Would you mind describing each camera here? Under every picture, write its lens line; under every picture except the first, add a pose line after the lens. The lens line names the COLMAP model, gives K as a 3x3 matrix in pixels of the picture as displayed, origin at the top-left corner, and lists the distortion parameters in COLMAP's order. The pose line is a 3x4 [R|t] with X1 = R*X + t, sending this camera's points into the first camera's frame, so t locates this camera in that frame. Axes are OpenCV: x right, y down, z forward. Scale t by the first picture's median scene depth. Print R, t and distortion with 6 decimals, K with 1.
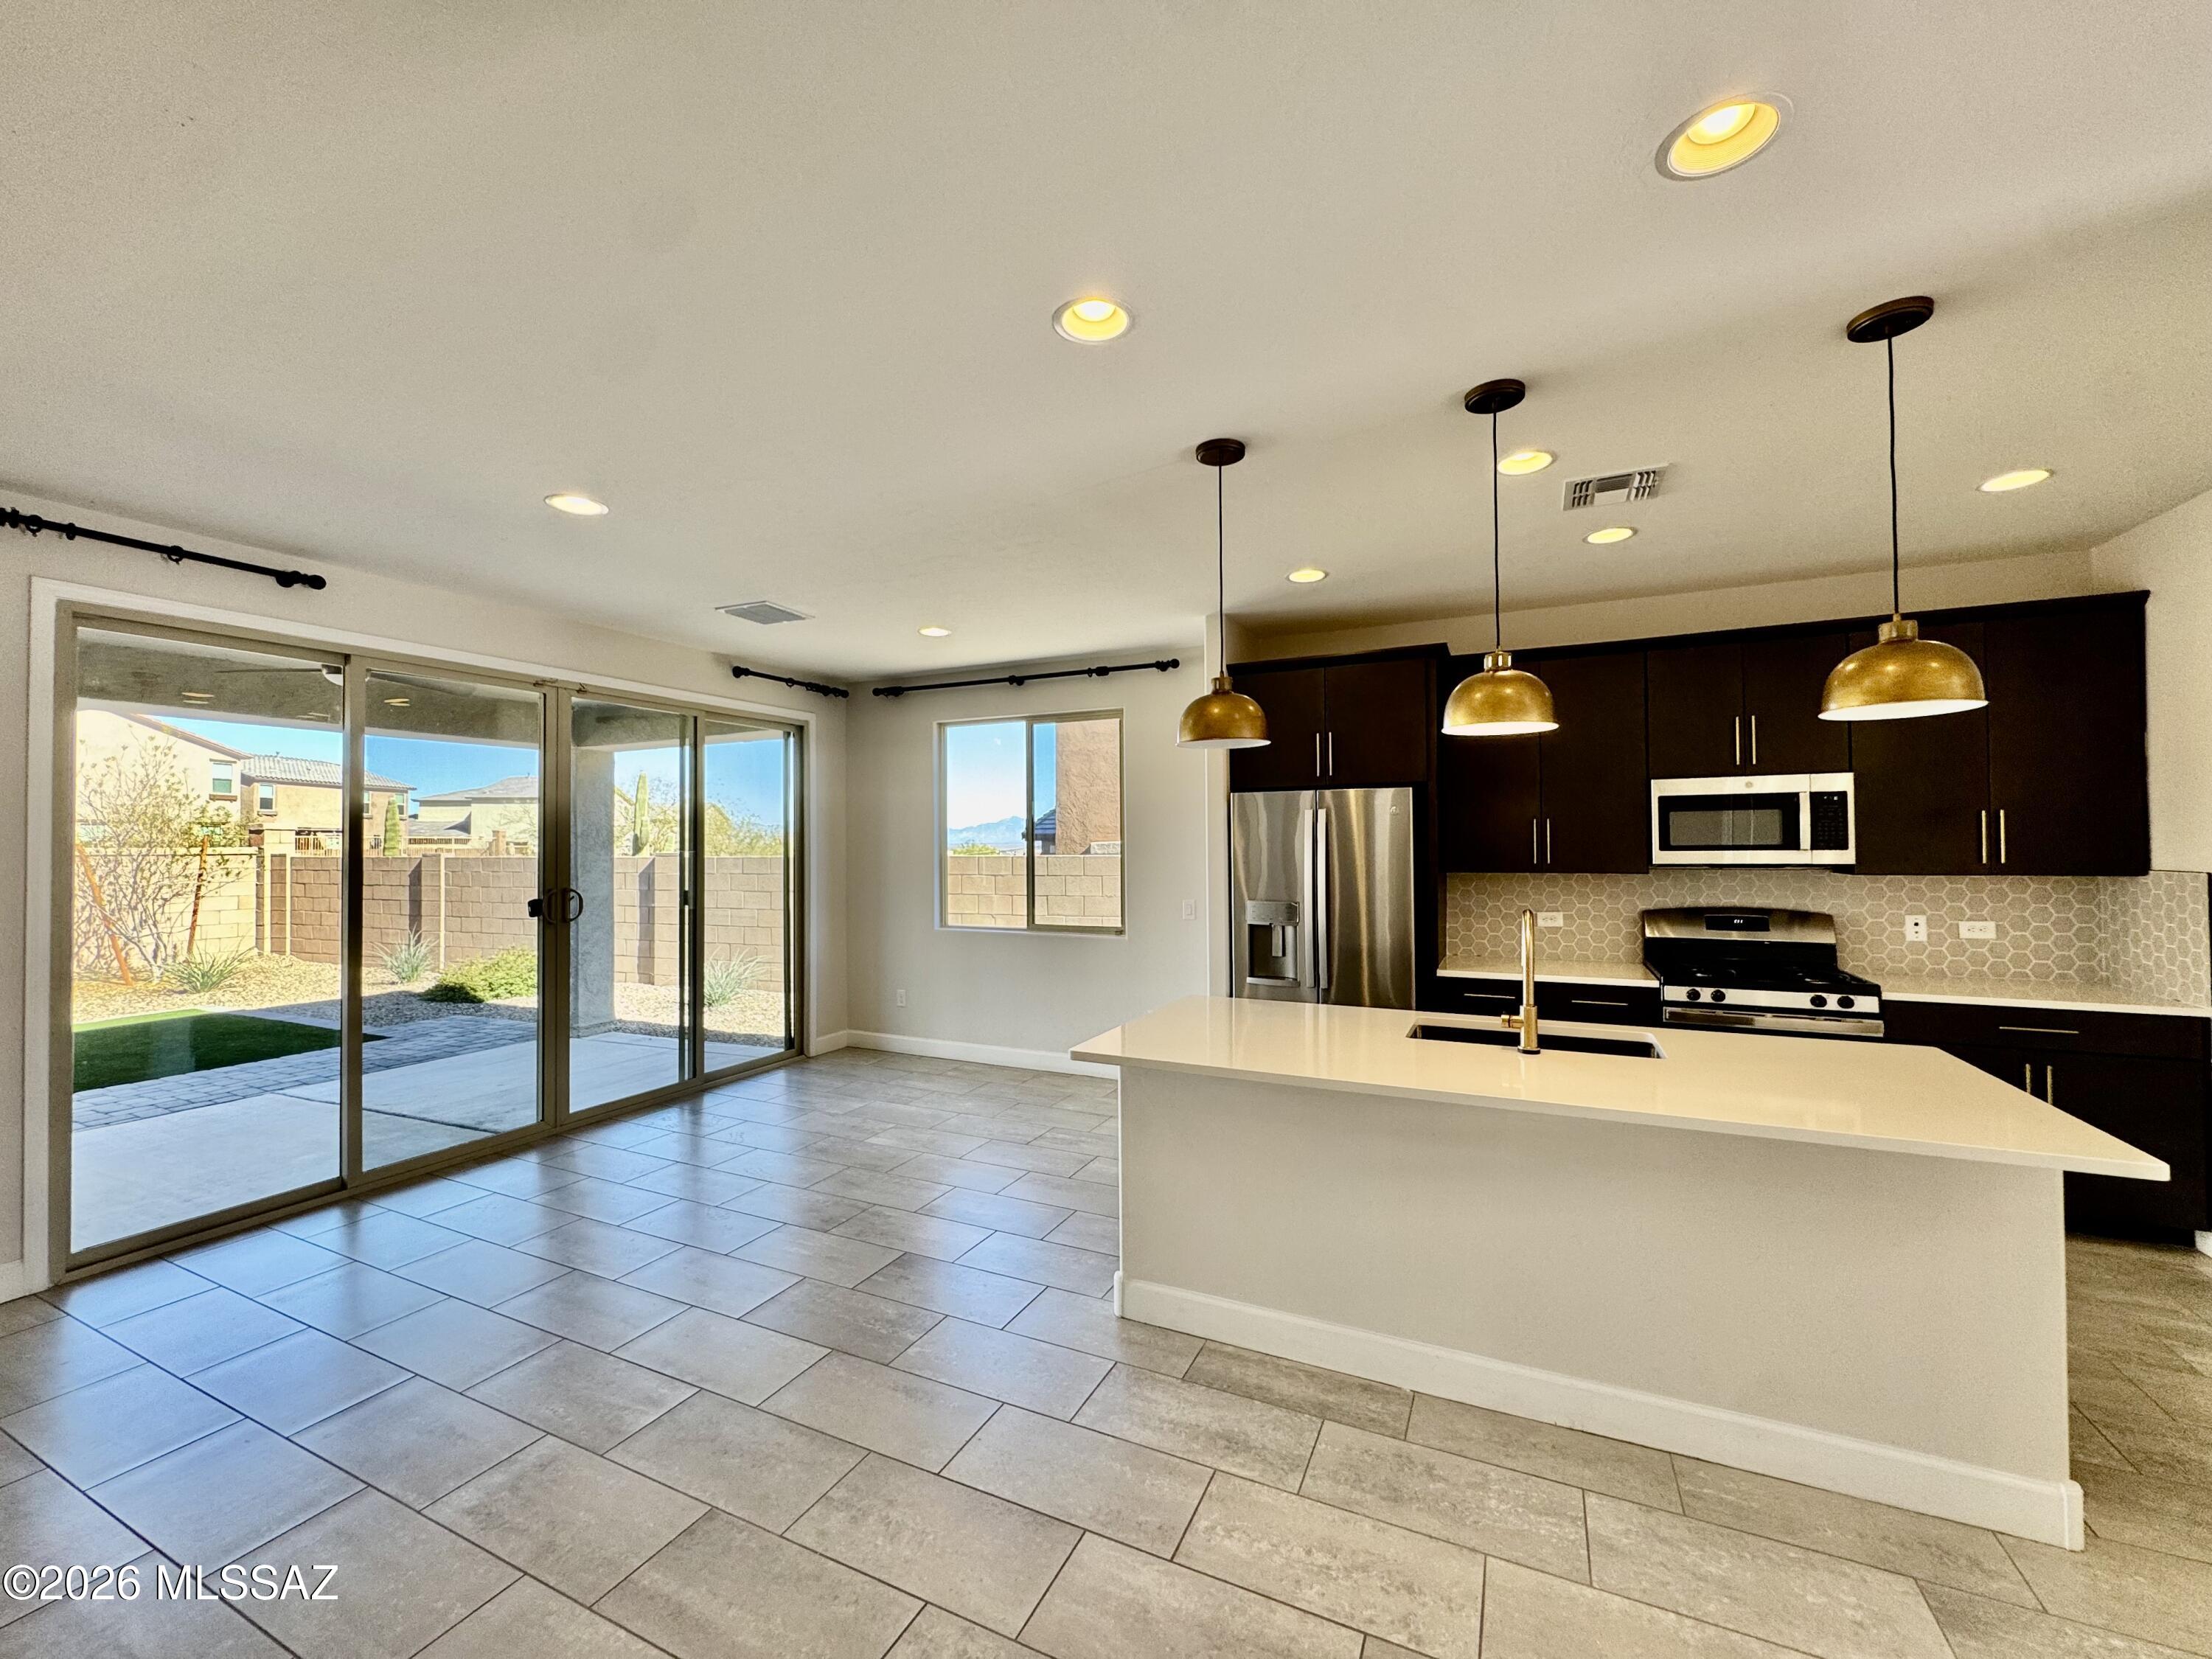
lens RADIAL K [[885.8, 0, 1104.8], [0, 885.8, 829.7], [0, 0, 1]] dist [-0.003811, 0.000373]
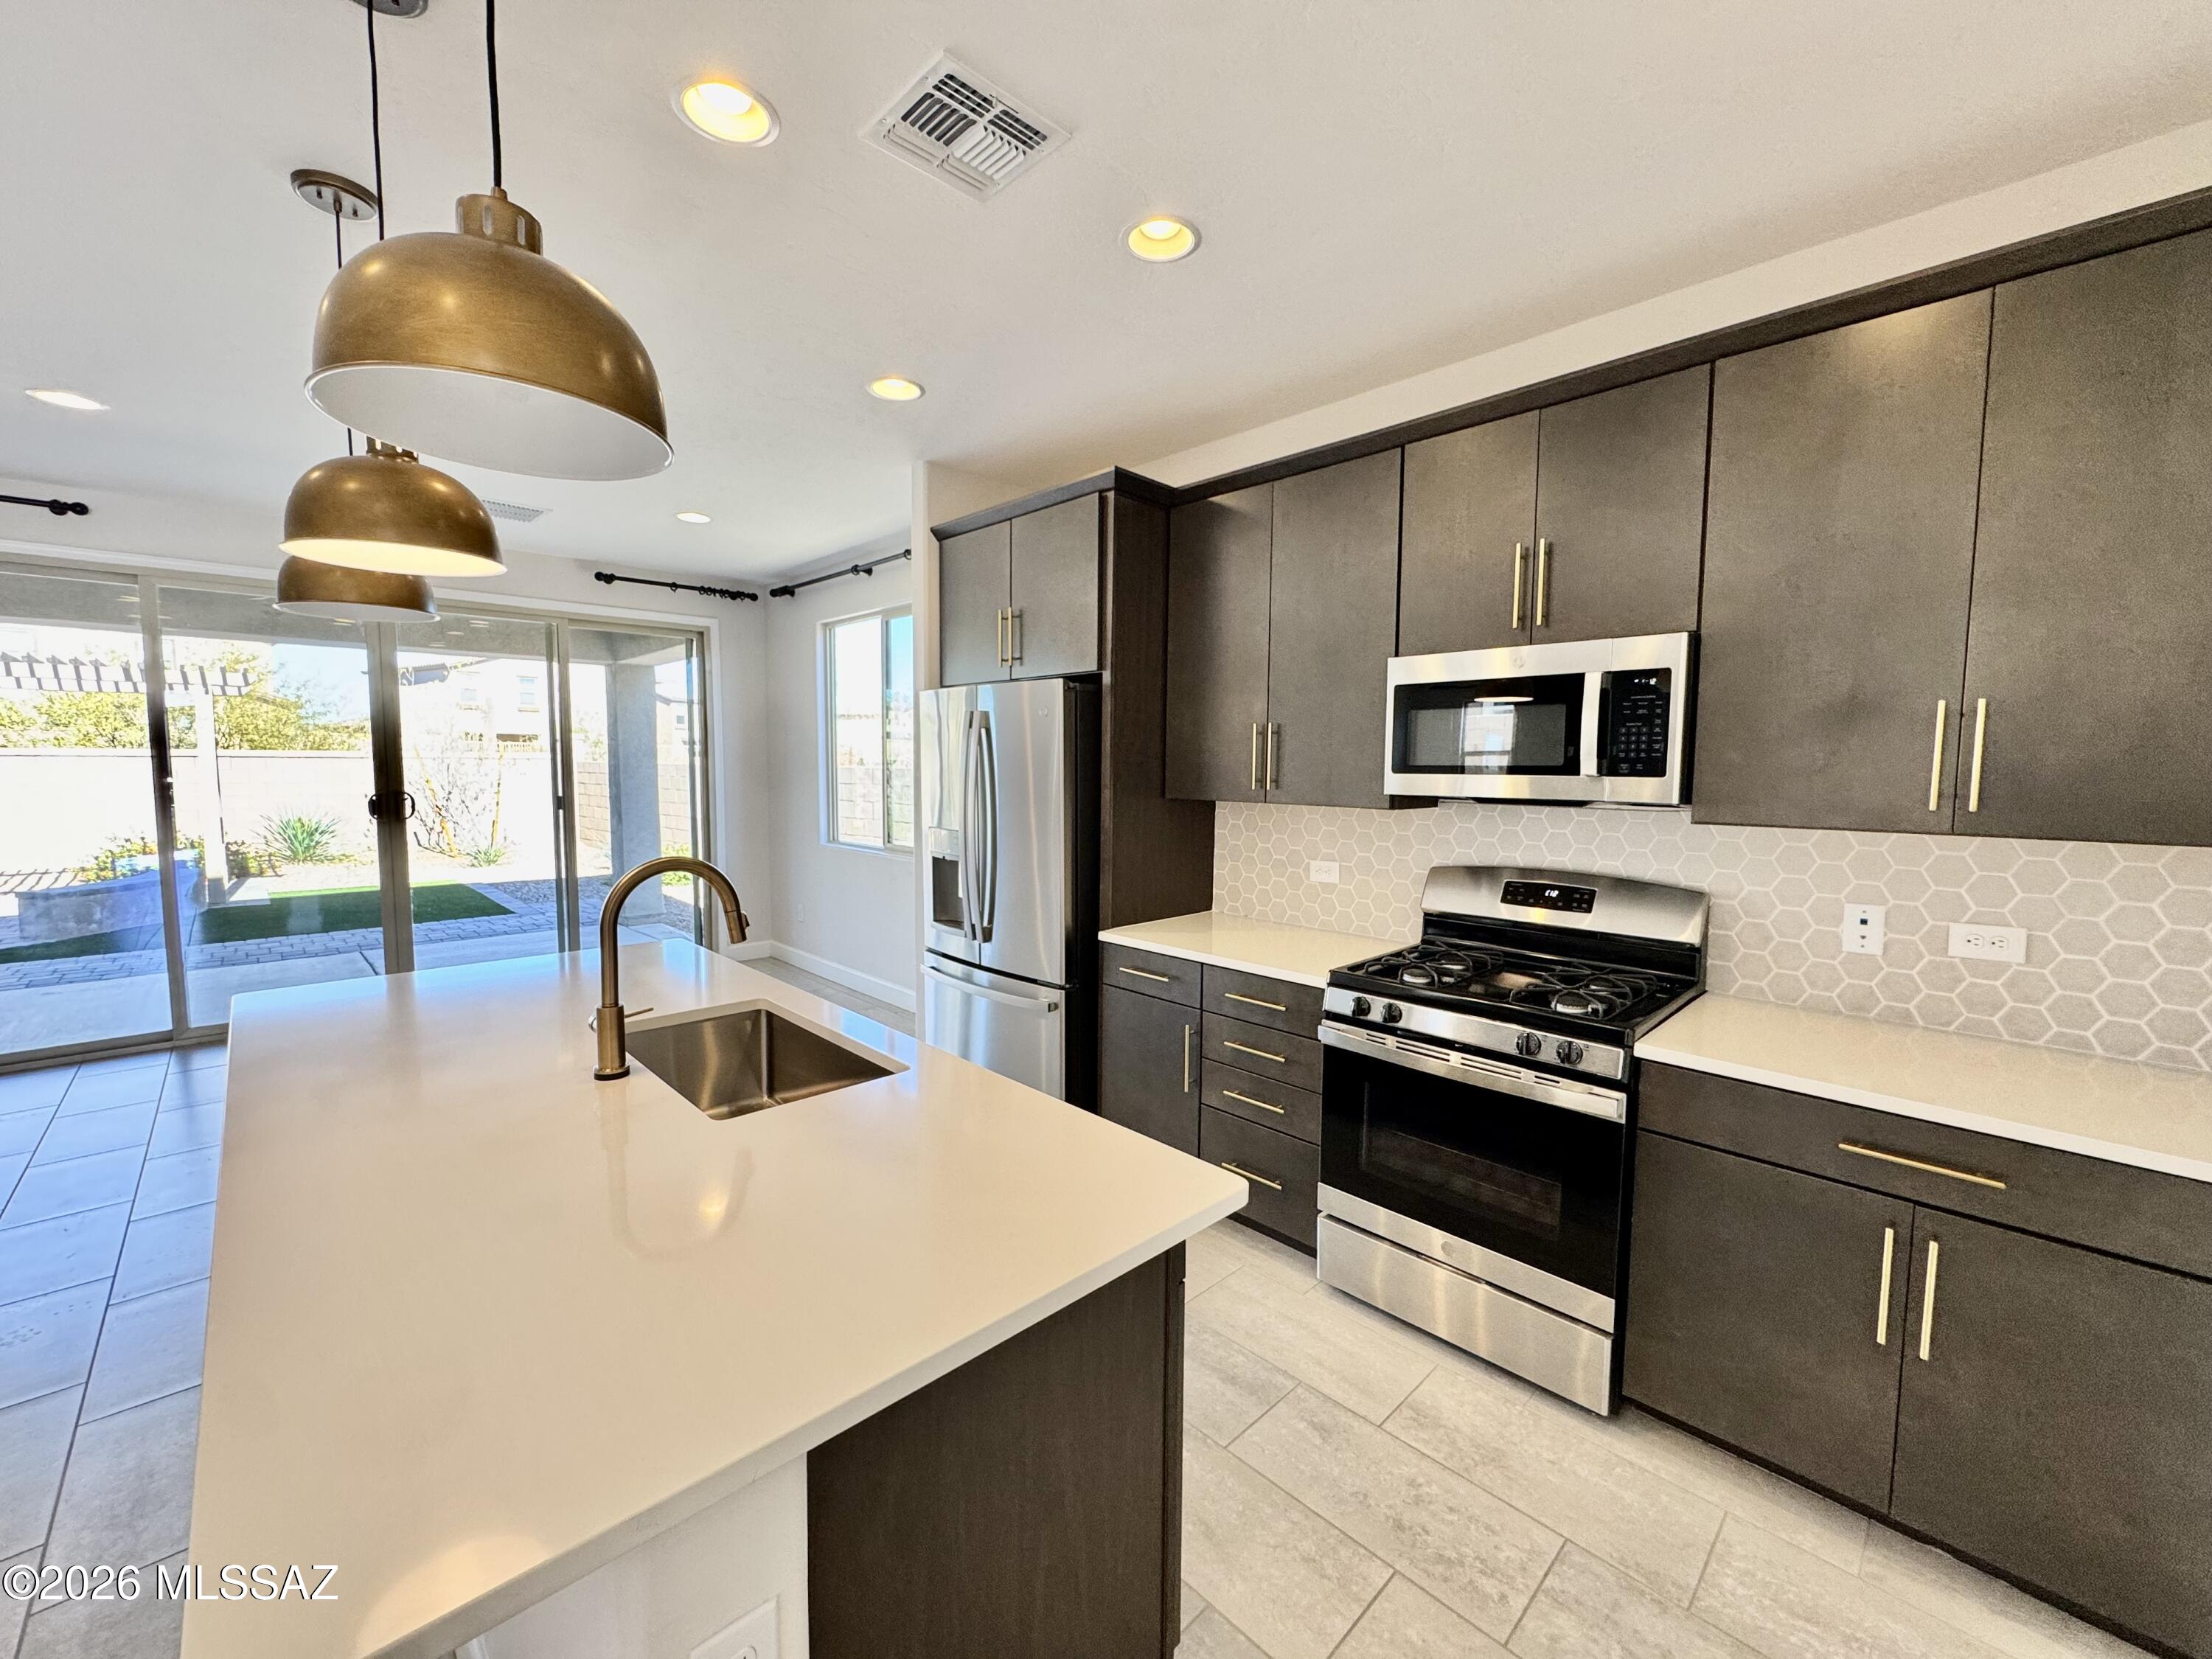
lens RADIAL K [[885.8, 0, 1106.2], [0, 885.8, 824.1], [0, 0, 1]] dist [-0.003811, 0.000373]
pose [[0.936803, 0.039515, -0.347618, 0.661907], [-0.008920, 0.995976, 0.089176, 0.005793], [0.349743, -0.080439, 0.933386, 0.345195]]
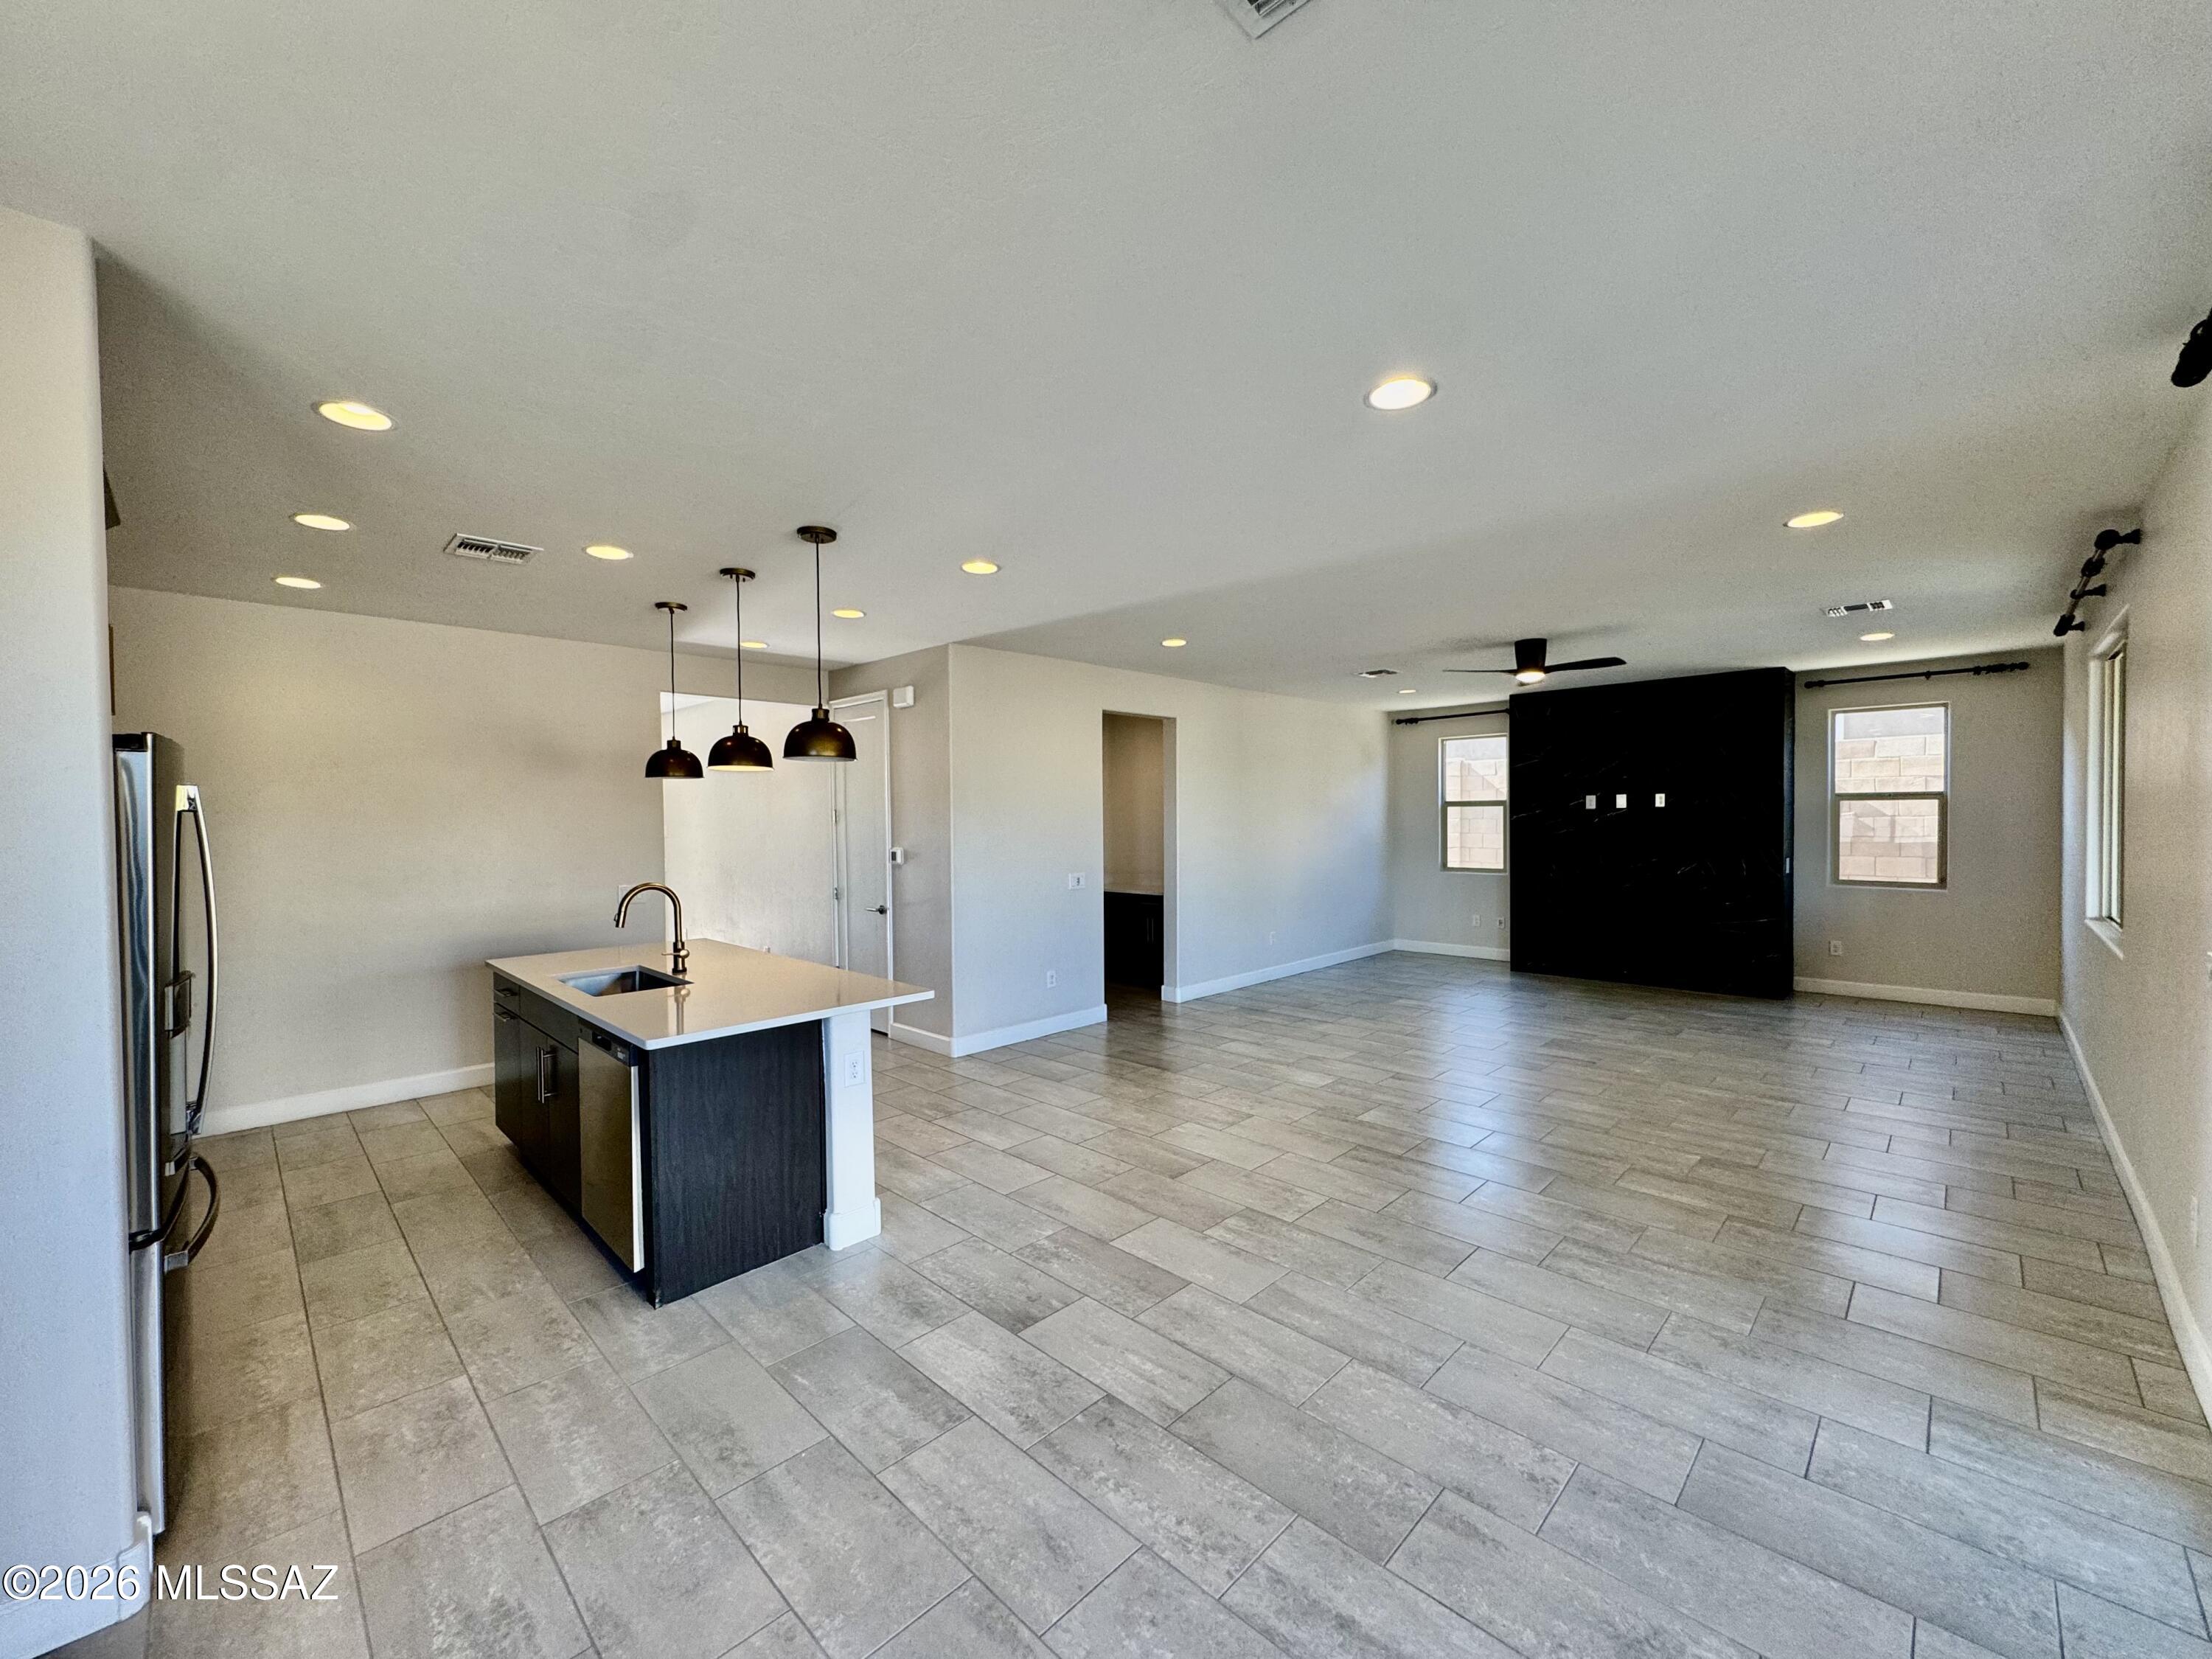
lens RADIAL K [[885.8, 0, 1106.9], [0, 885.8, 834.3], [0, 0, 1]] dist [-0.003811, 0.000373]
pose [[-0.945417, 0.011851, 0.325648, -0.467011], [0.013402, 0.999907, 0.002521, 0.011195], [-0.325588, 0.006747, -0.945488, 1.413972]]
